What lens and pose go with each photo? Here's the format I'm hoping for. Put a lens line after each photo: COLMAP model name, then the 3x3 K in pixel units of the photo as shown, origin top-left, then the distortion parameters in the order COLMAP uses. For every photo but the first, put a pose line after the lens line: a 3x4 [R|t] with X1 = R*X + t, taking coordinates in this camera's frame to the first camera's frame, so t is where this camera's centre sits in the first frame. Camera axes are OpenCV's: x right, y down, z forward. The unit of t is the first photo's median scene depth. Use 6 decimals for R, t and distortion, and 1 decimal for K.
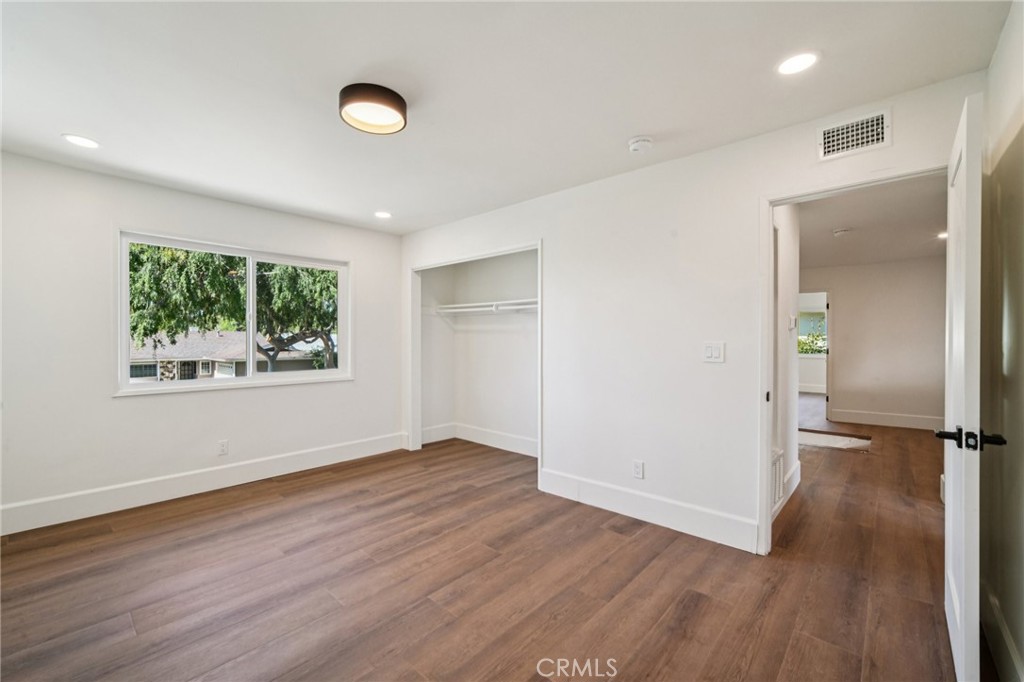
lens RADIAL K [[422.8, 0, 508.1], [0, 422.8, 340.8], [0, 0, 1]] dist [-0.012443, 0.001733]
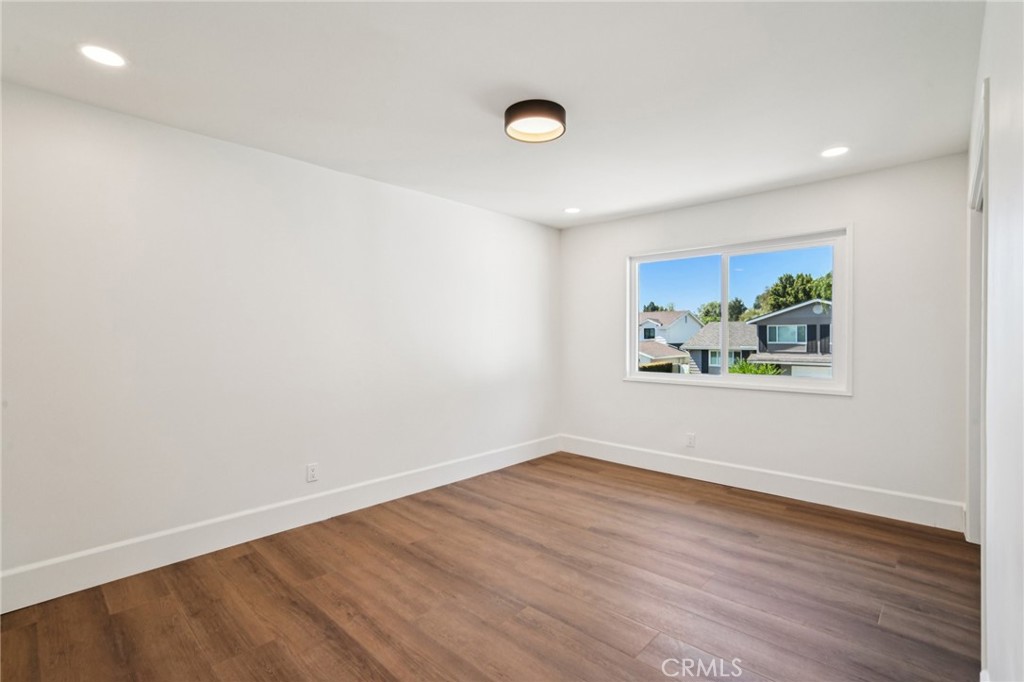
lens RADIAL K [[463.7, 0, 508.8], [0, 463.7, 340.9], [0, 0, 1]] dist [-0.013022, 0.002889]
pose [[-0.007845, 0.005735, -0.999953, 0.532609], [-0.001225, 0.999983, 0.005745, -0.002733], [0.999968, 0.001270, -0.007838, 0.594895]]
